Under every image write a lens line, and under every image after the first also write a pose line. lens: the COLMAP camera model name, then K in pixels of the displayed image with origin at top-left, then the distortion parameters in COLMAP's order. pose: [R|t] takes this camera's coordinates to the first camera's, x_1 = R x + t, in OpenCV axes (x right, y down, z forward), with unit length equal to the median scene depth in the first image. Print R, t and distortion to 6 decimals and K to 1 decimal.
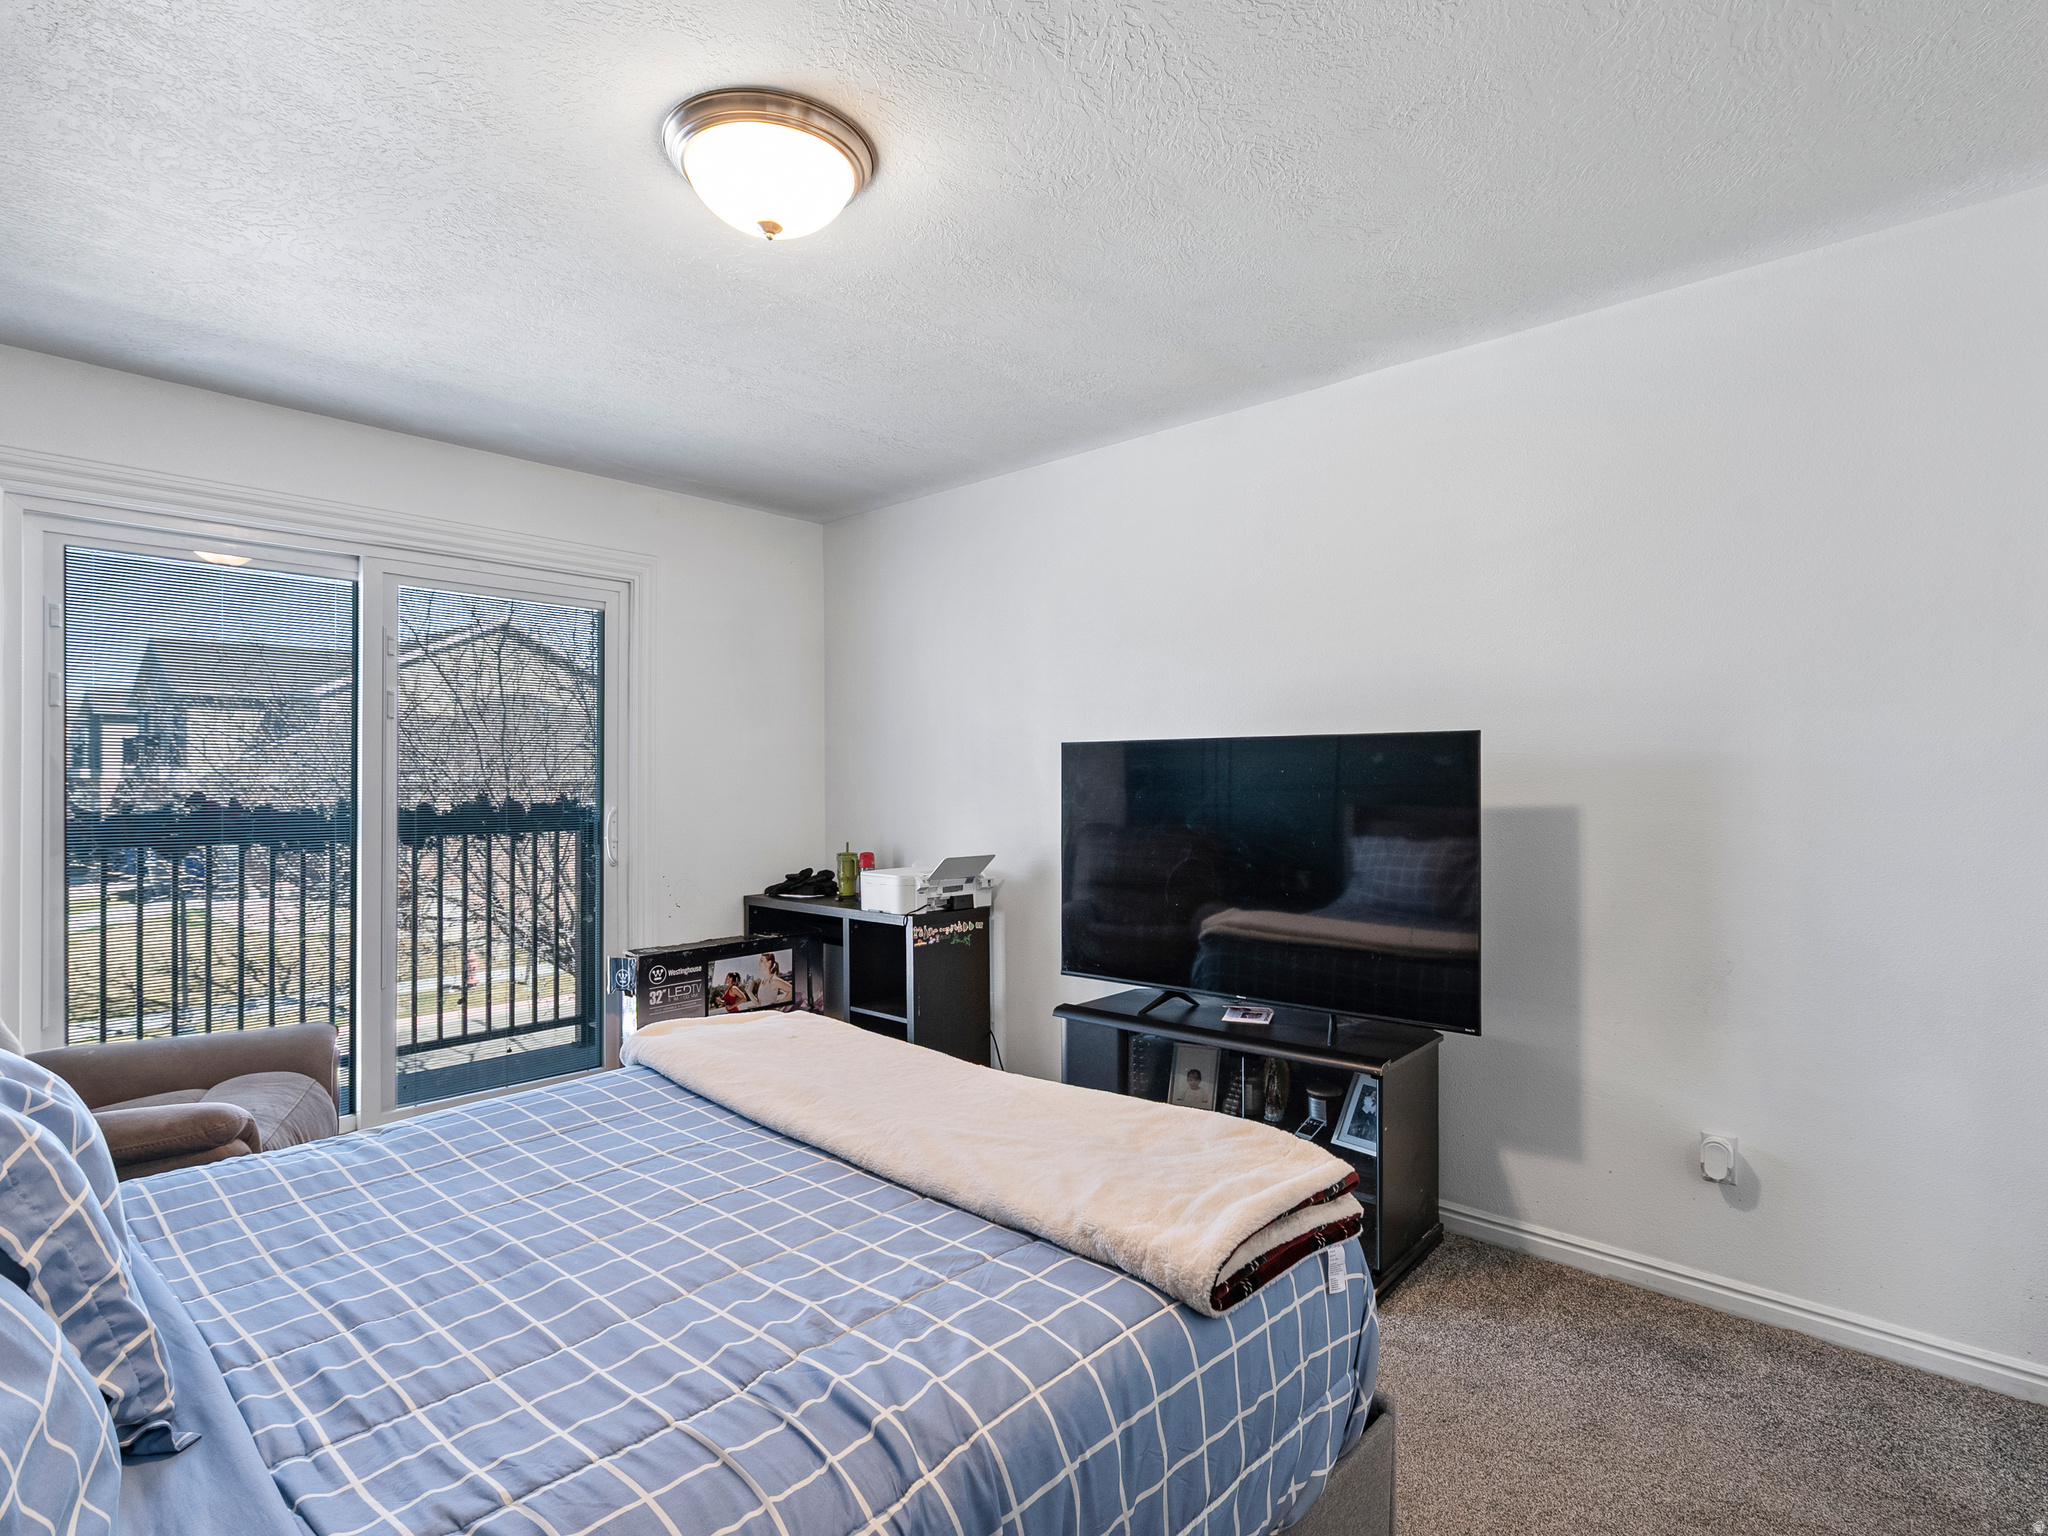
lens RADIAL K [[1041.5, 0, 1019.2], [0, 1041.5, 785.4], [0, 0, 1]] dist [0.001164, -0.000007]
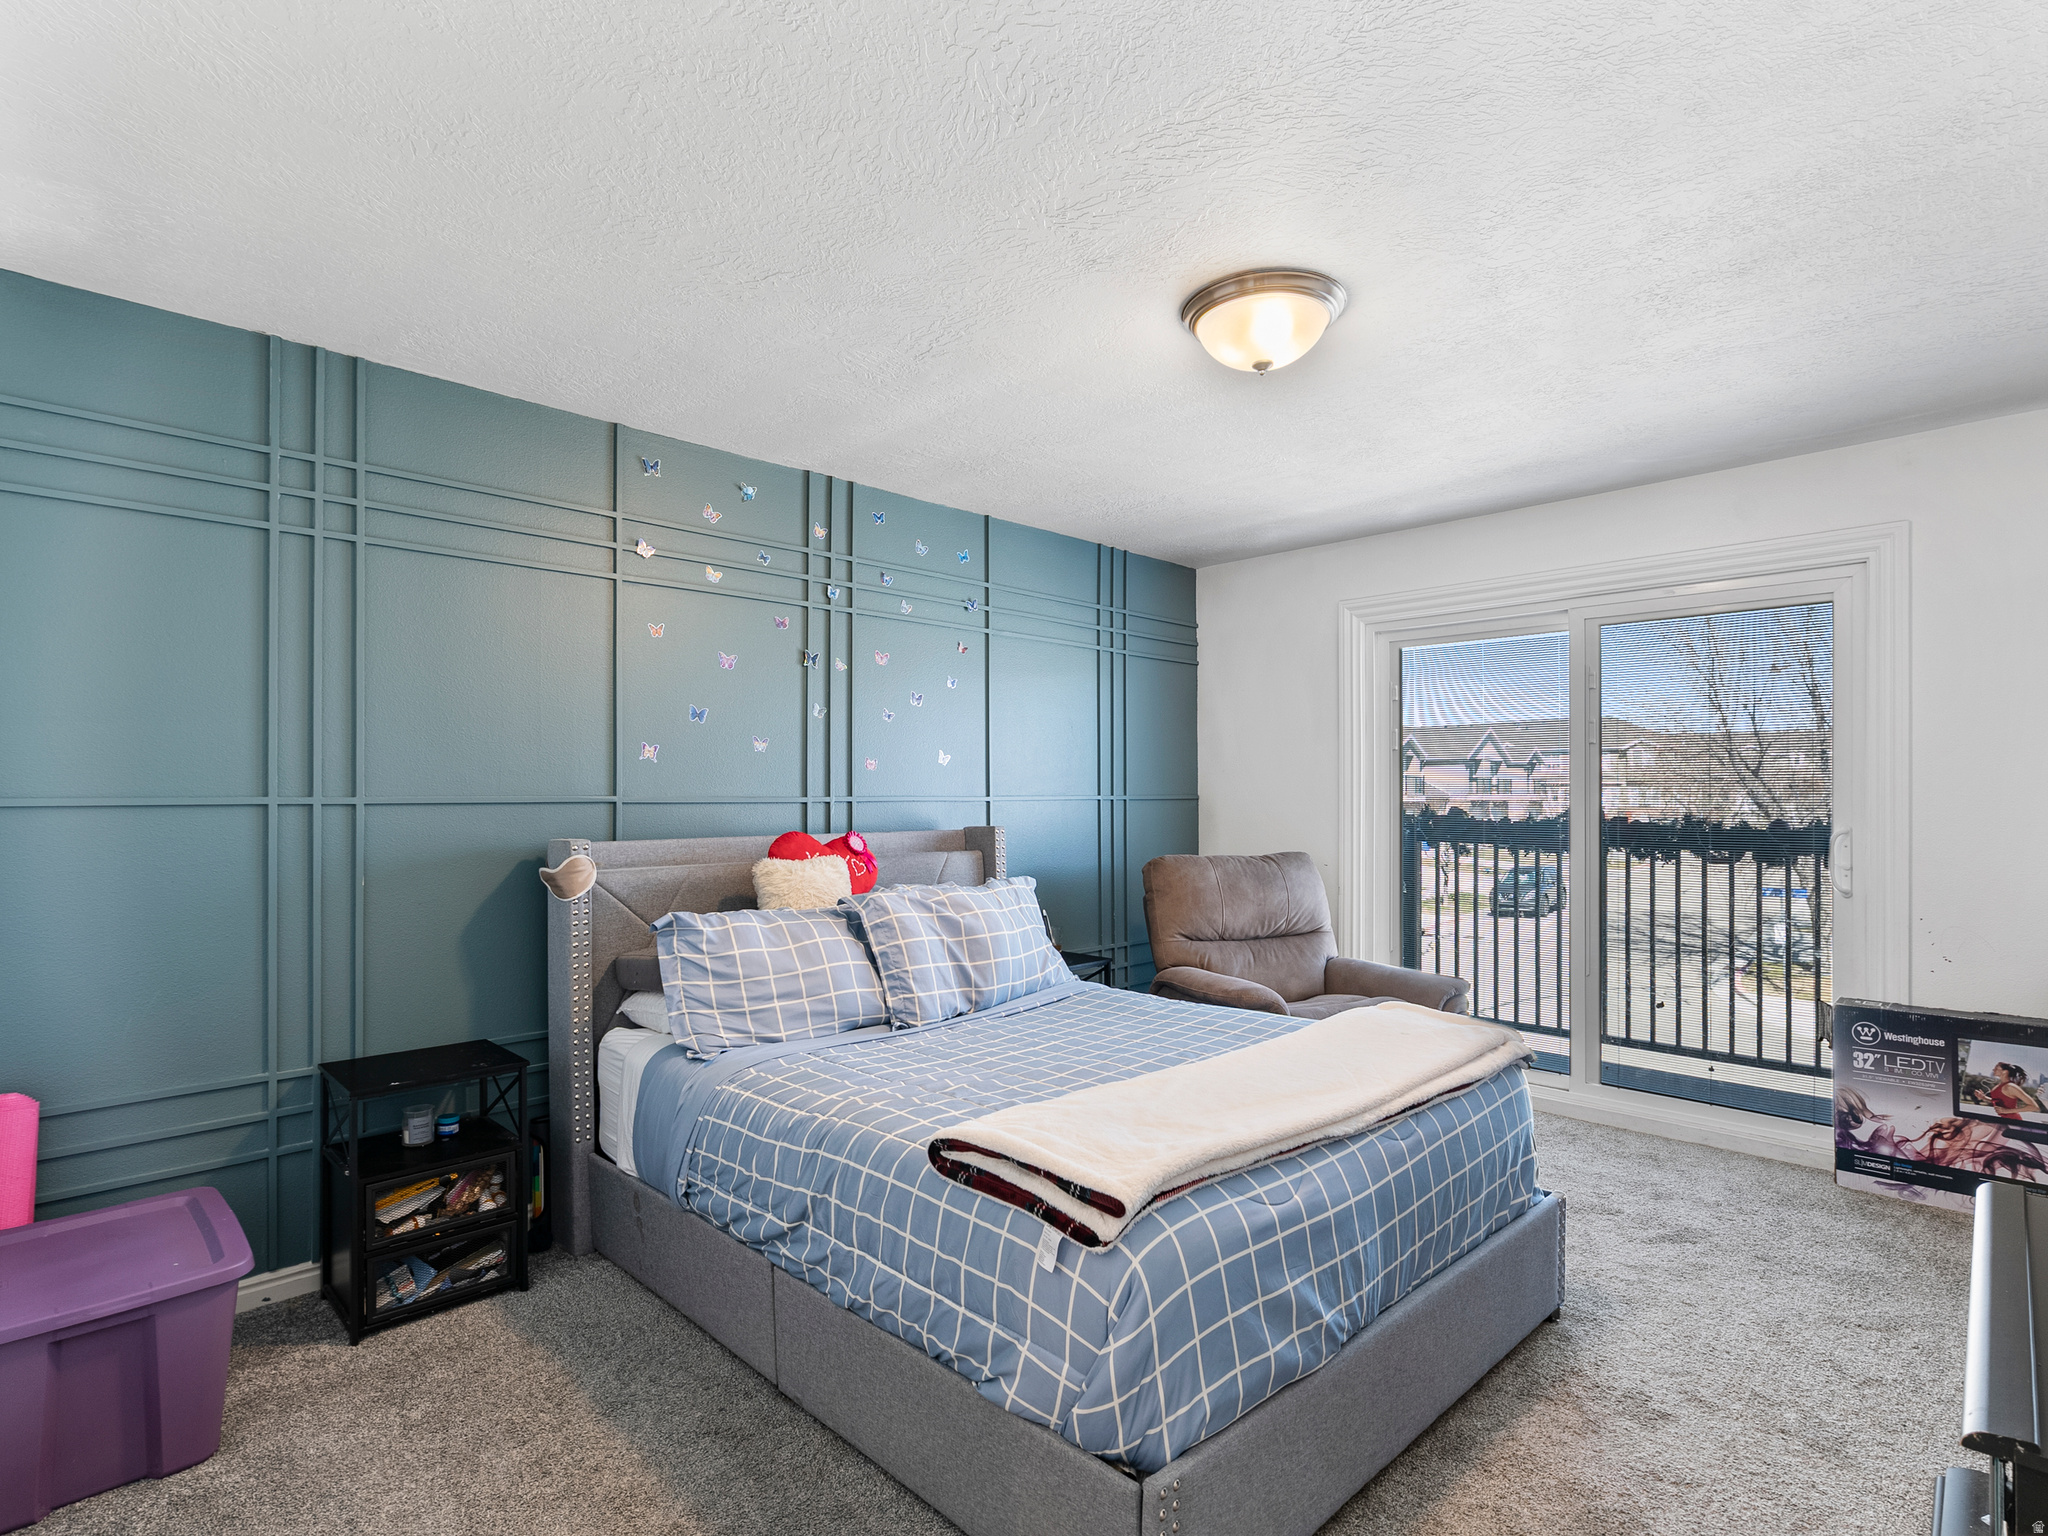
lens RADIAL K [[1041.5, 0, 1019.2], [0, 1041.5, 785.4], [0, 0, 1]] dist [0.001164, -0.000007]
pose [[-0.048842, -0.009156, -0.998765, 0.509539], [-0.004943, 0.999948, -0.008925, -0.003262], [0.998794, 0.004501, -0.048885, 0.372217]]
